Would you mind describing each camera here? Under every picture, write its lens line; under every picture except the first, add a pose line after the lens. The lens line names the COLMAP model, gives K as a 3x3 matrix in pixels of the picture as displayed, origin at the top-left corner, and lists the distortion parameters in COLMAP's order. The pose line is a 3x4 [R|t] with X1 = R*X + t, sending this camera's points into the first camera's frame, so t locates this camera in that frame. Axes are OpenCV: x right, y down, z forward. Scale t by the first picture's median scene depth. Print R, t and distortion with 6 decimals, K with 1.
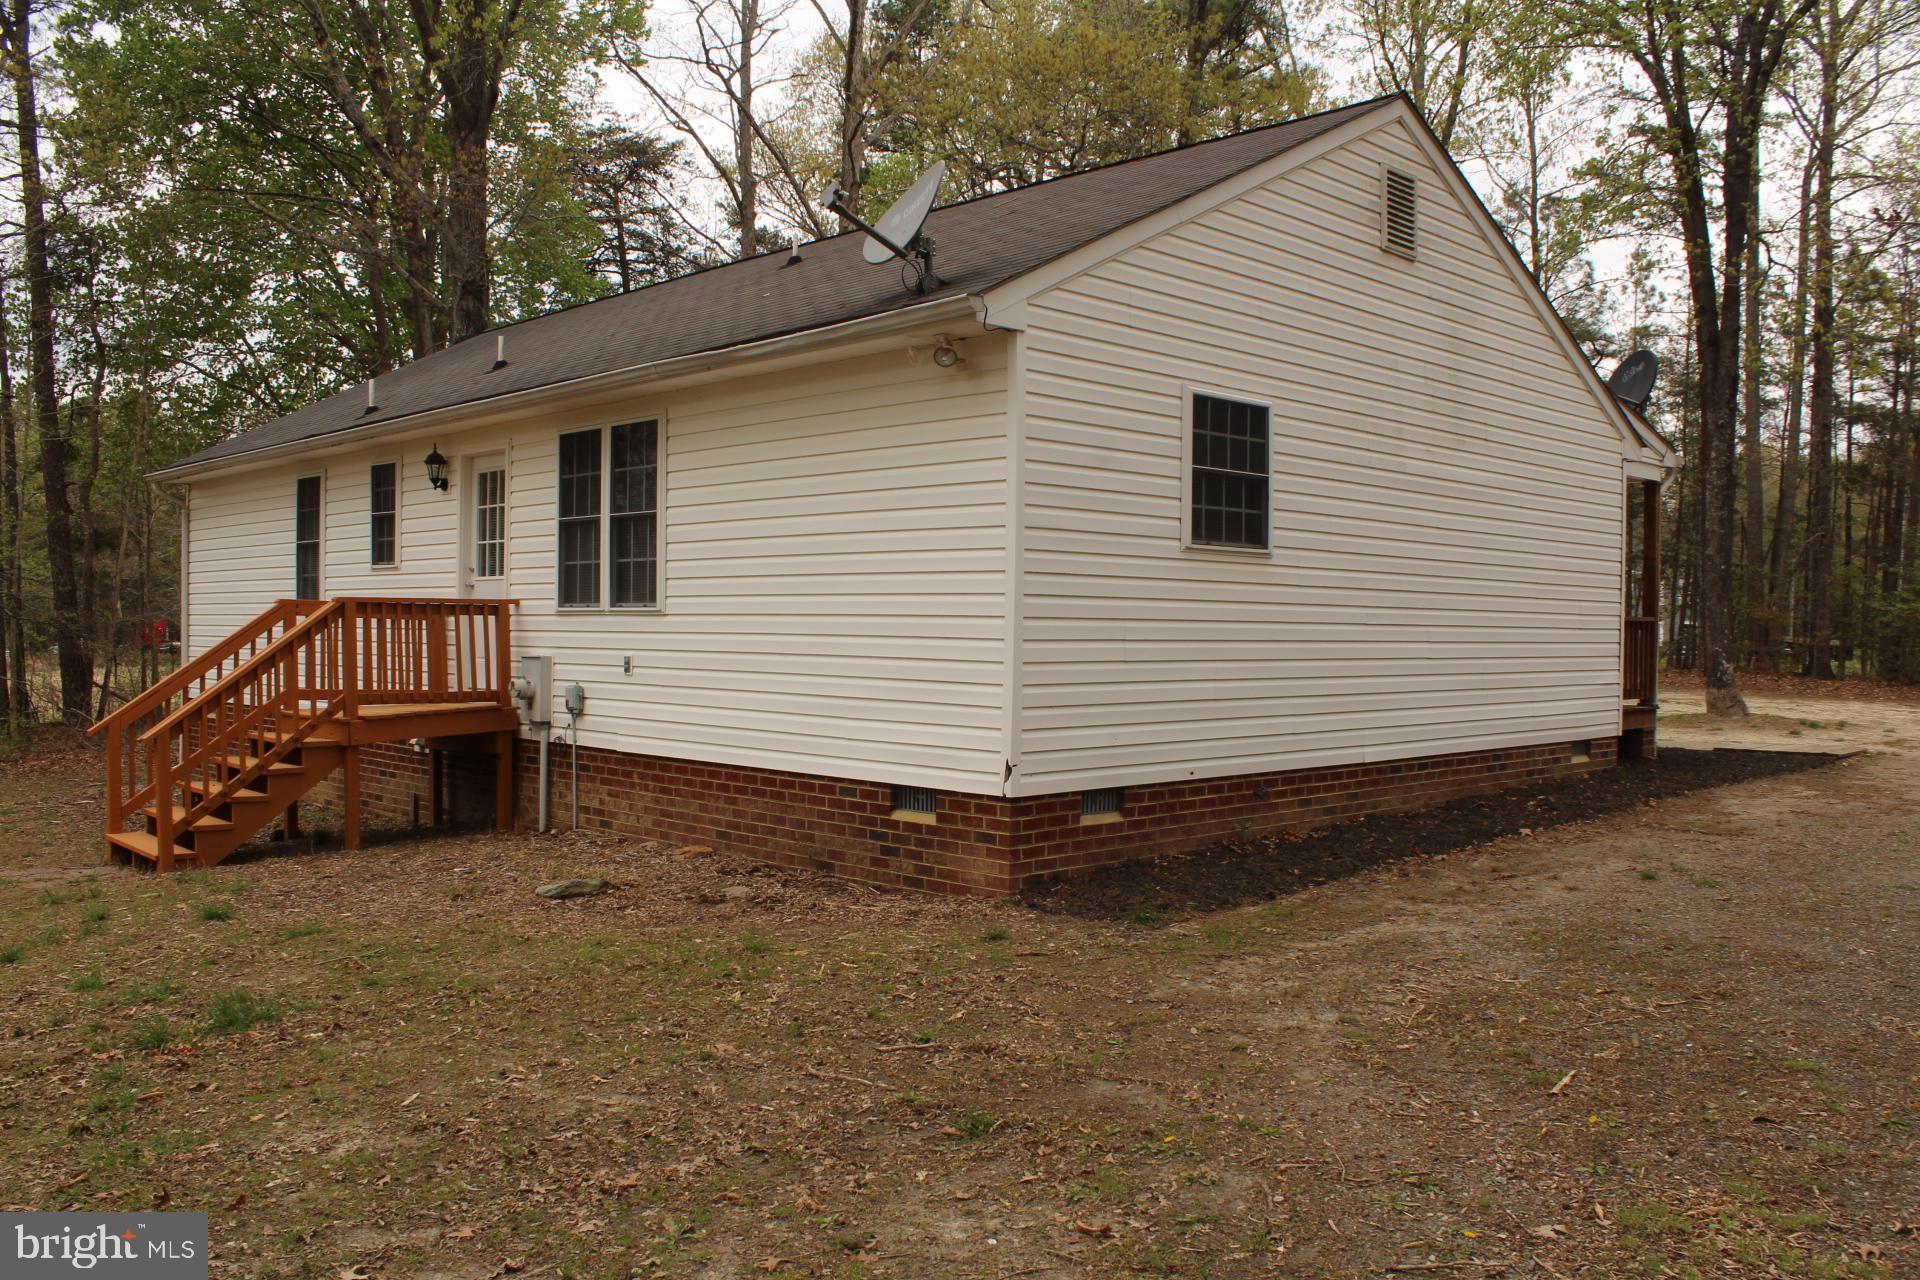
lens RADIAL K [[1609.8, 0, 970.1], [0, 1609.8, 661.6], [0, 0, 1]] dist [-0.171726, 0.146900]
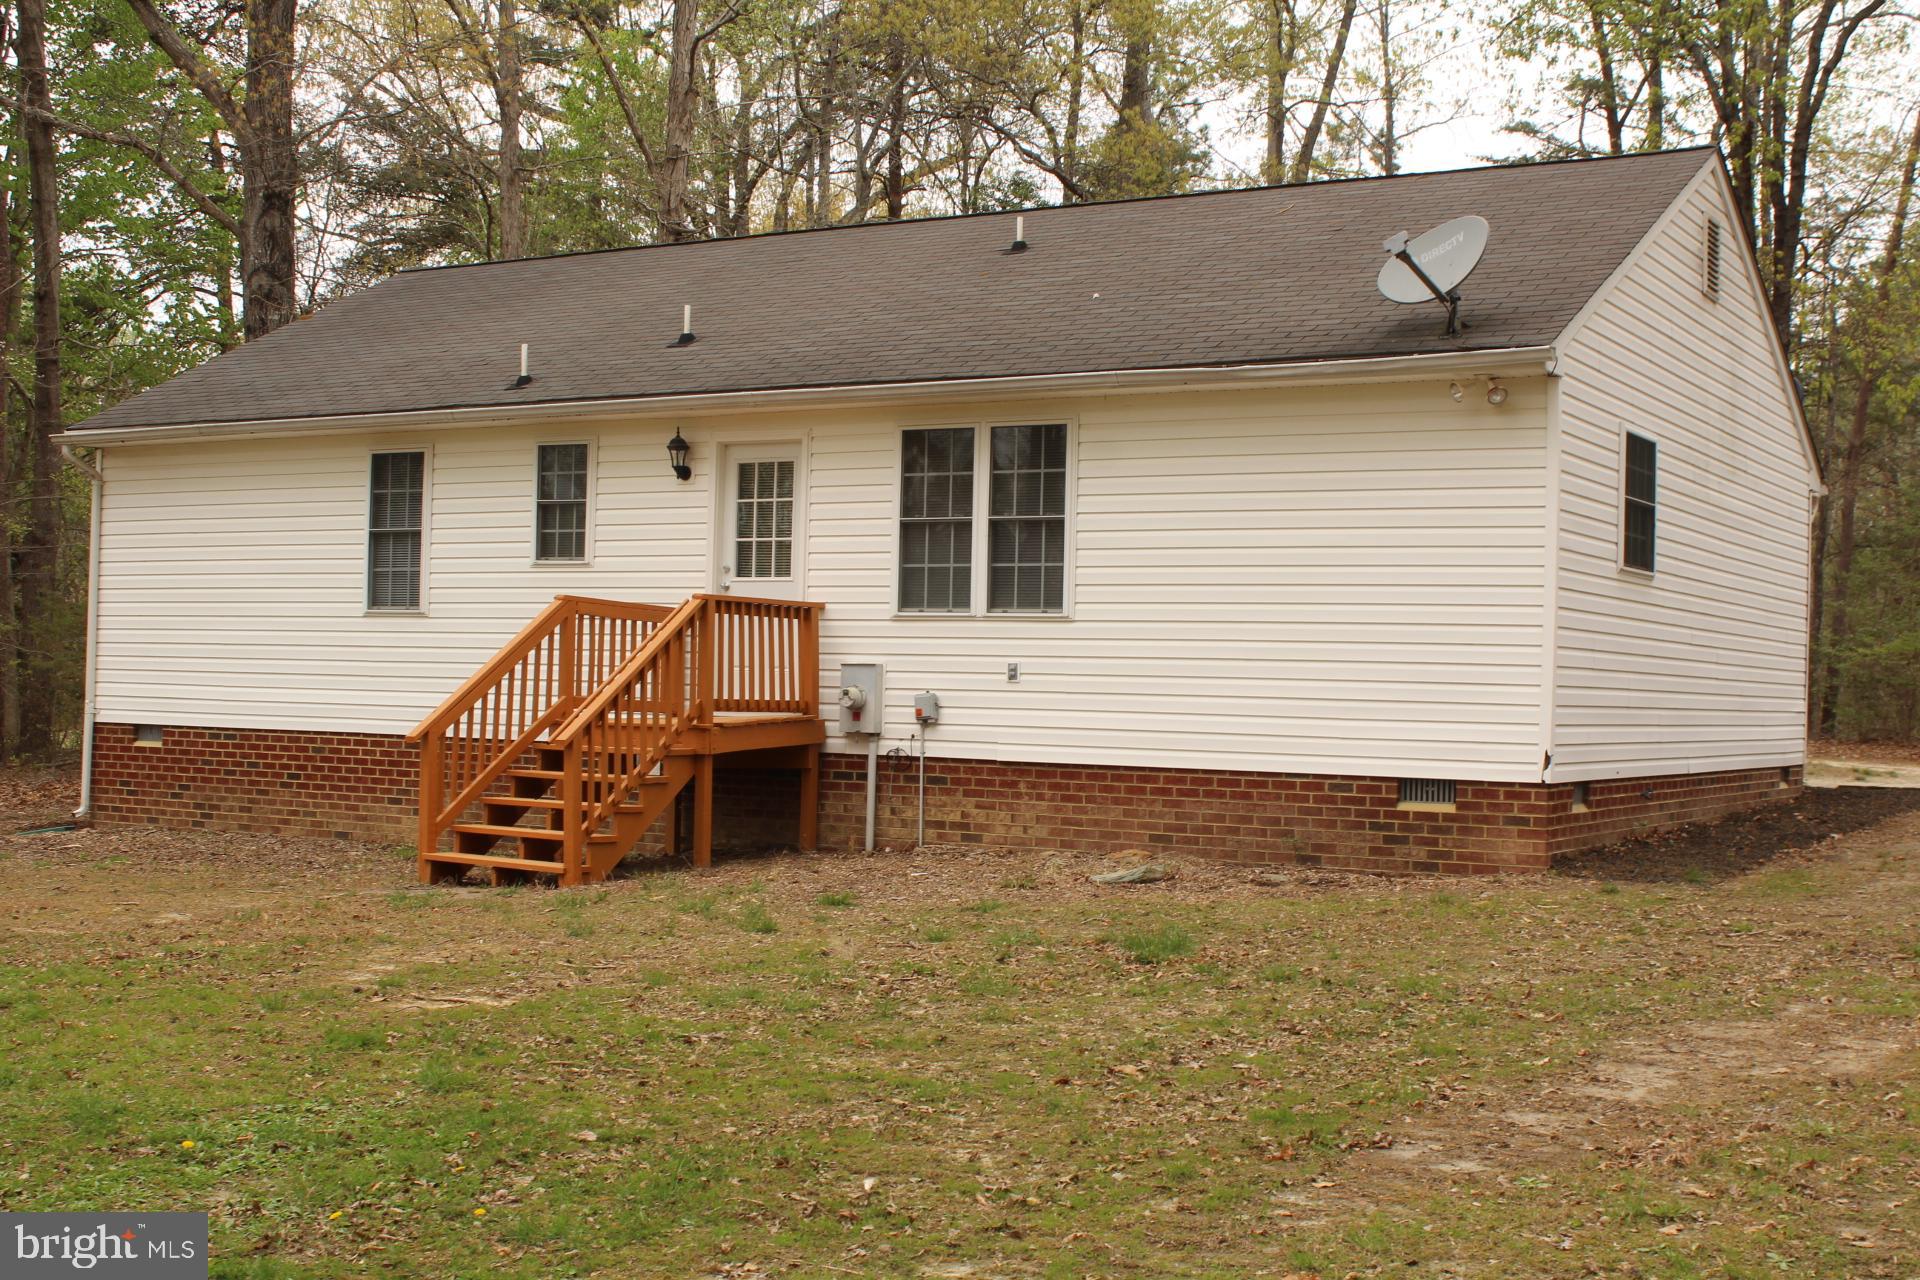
lens RADIAL K [[2338.6, 0, 968.9], [0, 2338.6, 695.8], [0, 0, 1]] dist [-0.098794, 0.038249]
pose [[0.965977, 0.013992, 0.258248, -0.609598], [-0.009926, 0.999806, -0.017041, 0.041194], [-0.258436, 0.013898, 0.965928, -0.374587]]
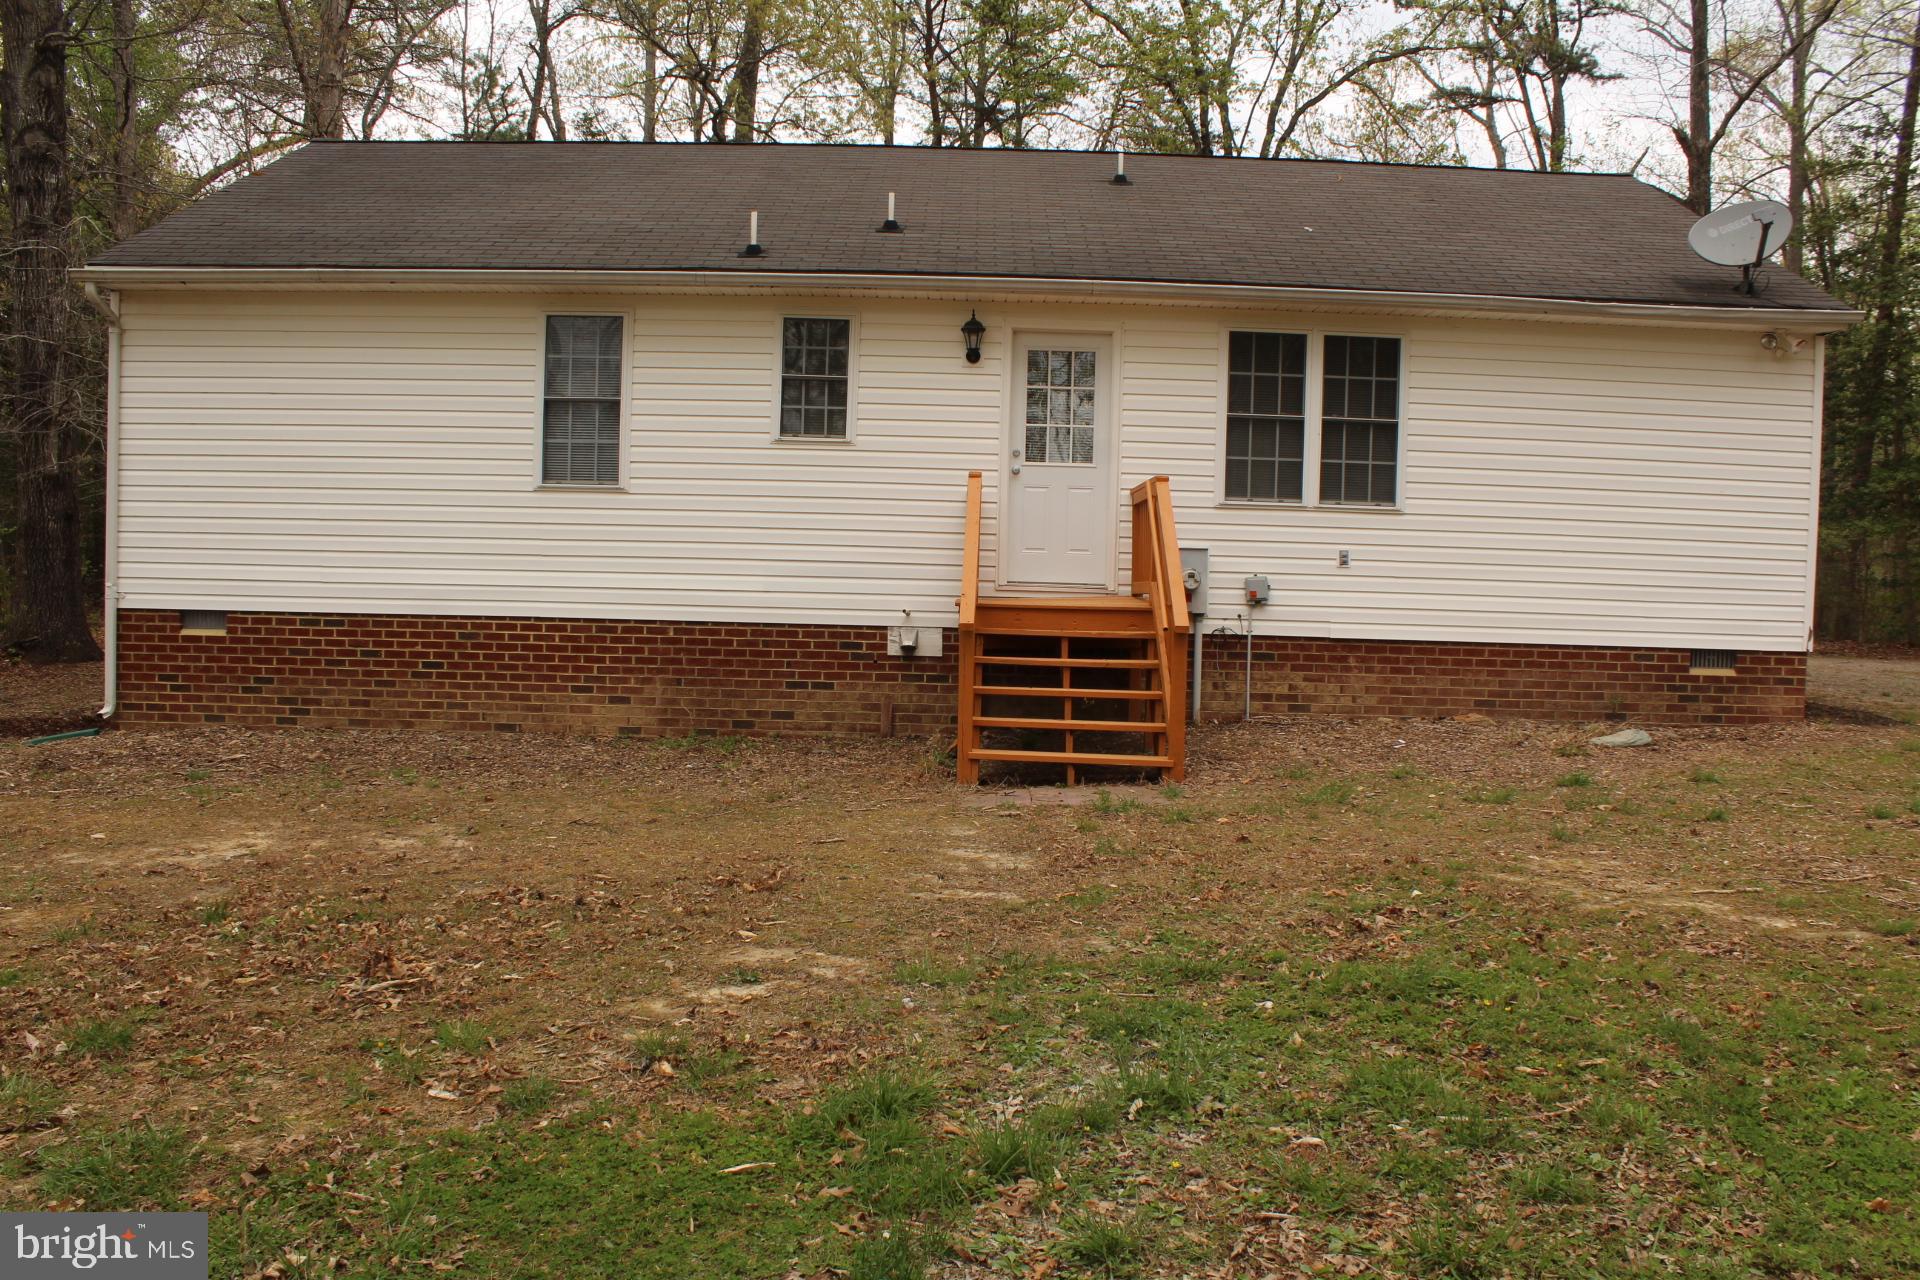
lens RADIAL K [[1556.7, 0, 965.6], [0, 1556.7, 676.3], [0, 0, 1]] dist [-0.157255, 0.121144]
pose [[0.699095, -0.029978, 0.714400, -1.145653], [-0.003549, 0.998963, 0.045392, 0.035603], [-0.715020, -0.034269, 0.698263, 0.449267]]
